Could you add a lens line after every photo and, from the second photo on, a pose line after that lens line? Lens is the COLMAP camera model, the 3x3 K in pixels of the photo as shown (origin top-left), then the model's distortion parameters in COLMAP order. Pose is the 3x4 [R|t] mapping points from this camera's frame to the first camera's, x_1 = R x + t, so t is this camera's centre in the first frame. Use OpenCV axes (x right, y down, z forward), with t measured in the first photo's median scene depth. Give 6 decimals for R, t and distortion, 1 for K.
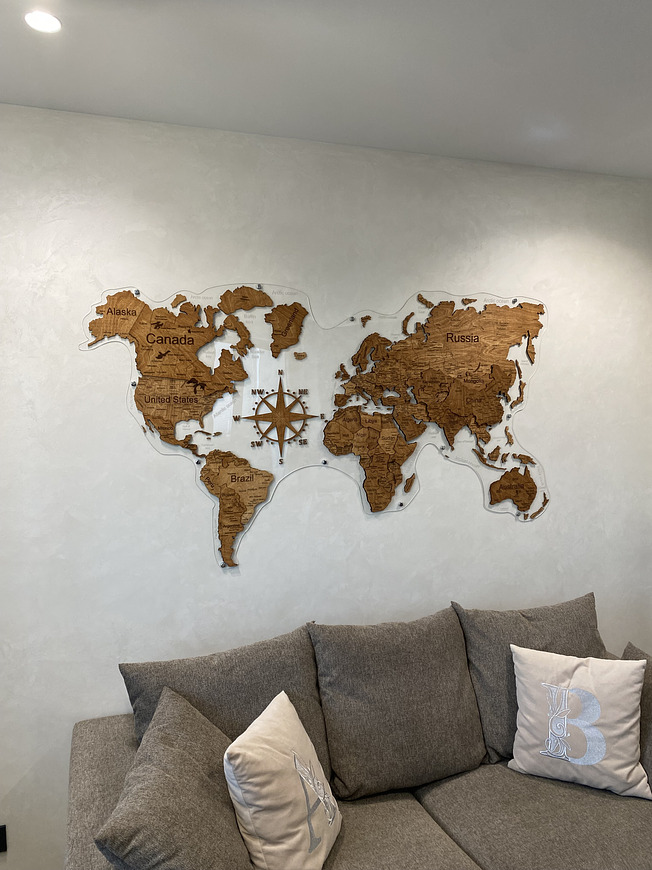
lens RADIAL K [[643.1, 0, 330.1], [0, 643.1, 428.9], [0, 0, 1]] dist [0.033930, -0.044501]
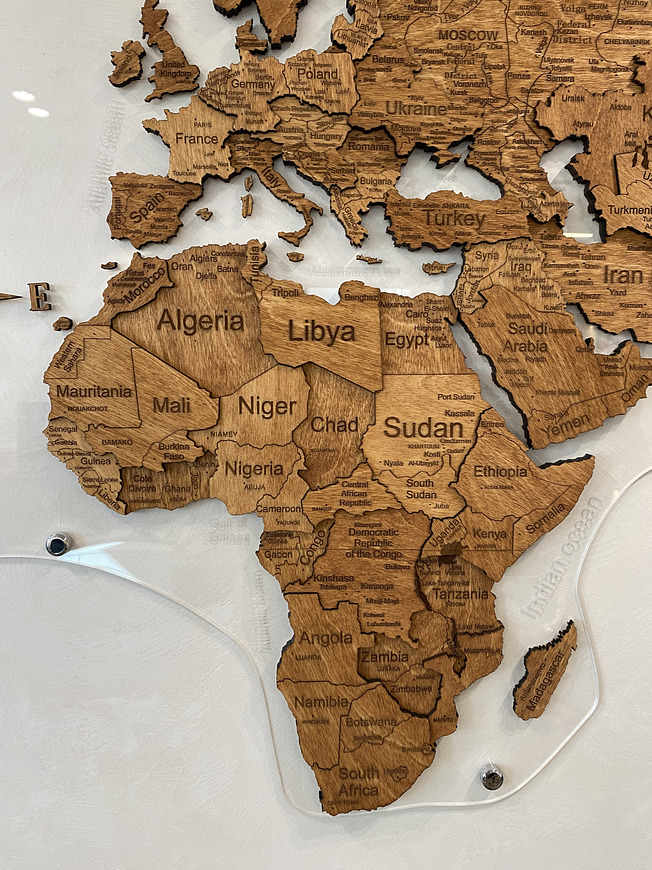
lens RADIAL K [[643.1, 0, 326.9], [0, 643.1, 444.0], [0, 0, 1]] dist [0.033930, -0.044501]
pose [[0.956708, 0.035479, -0.288880, 0.119176], [-0.028072, 0.999163, 0.029744, 0.014483], [0.289693, -0.020347, 0.956903, 0.829873]]
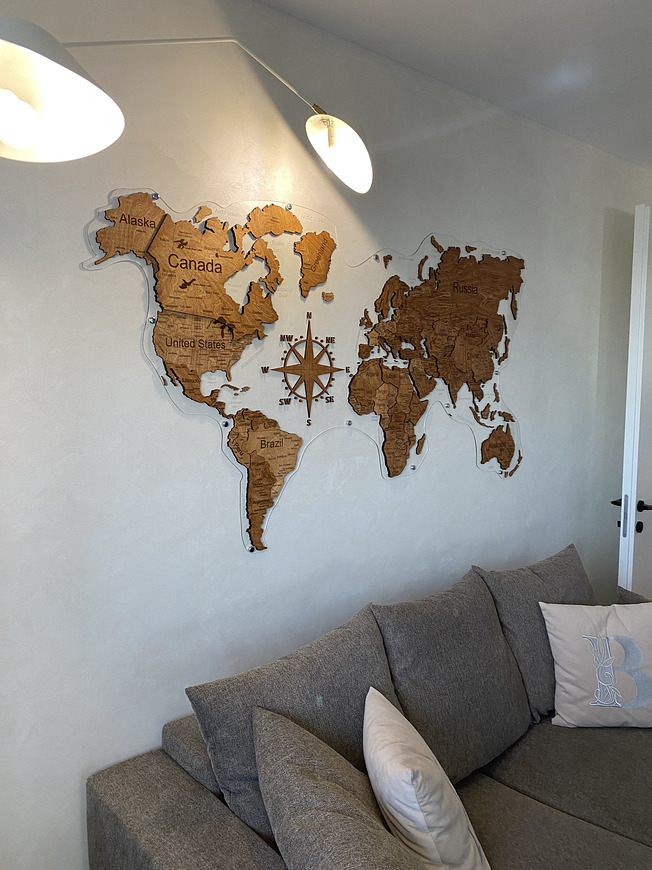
lens RADIAL K [[643.1, 0, 327.9], [0, 643.1, 438.2], [0, 0, 1]] dist [0.033930, -0.044501]
pose [[0.932548, -0.030410, 0.359764, -0.343815], [0.011463, 0.998438, 0.054681, 0.024657], [-0.360865, -0.046868, 0.931440, 0.196494]]
